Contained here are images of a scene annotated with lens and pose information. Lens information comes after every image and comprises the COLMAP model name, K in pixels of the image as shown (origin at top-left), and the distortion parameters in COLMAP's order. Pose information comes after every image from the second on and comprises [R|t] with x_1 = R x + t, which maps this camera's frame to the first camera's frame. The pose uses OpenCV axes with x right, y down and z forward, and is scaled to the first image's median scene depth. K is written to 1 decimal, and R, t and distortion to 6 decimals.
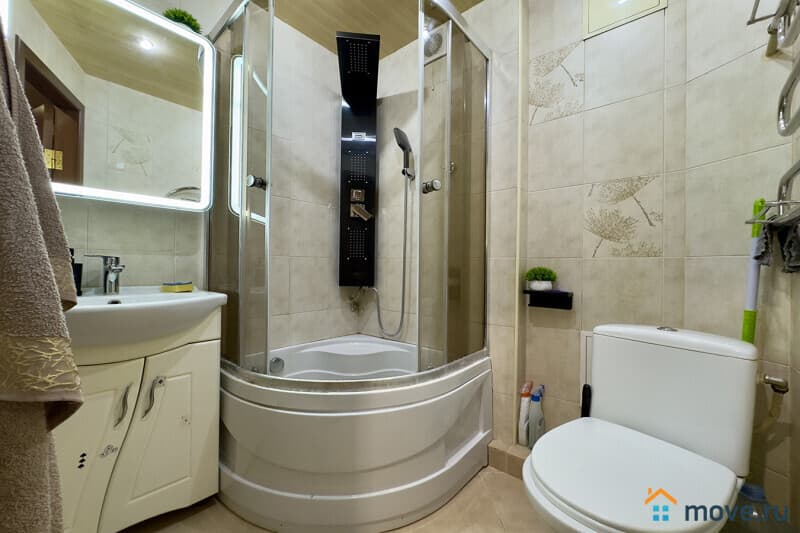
lens RADIAL K [[322.5, 0, 400.8], [0, 322.5, 266.6], [0, 0, 1]] dist [-0.003478, 0.000350]
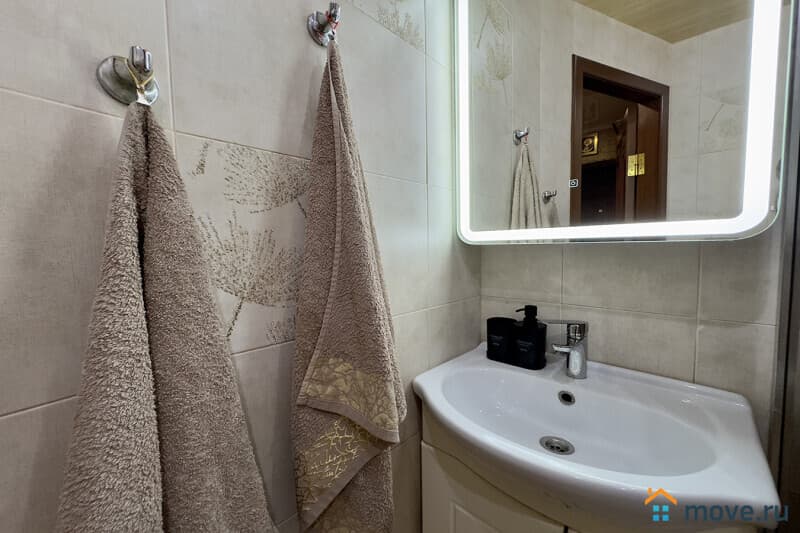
lens RADIAL K [[322.5, 0, 401.3], [0, 322.5, 266.1], [0, 0, 1]] dist [-0.003478, 0.000350]
pose [[-0.057773, 0.050640, -0.997045, -0.170439], [0.020988, 0.998554, 0.049501, -0.149184], [0.998109, -0.018066, -0.058752, 0.538666]]
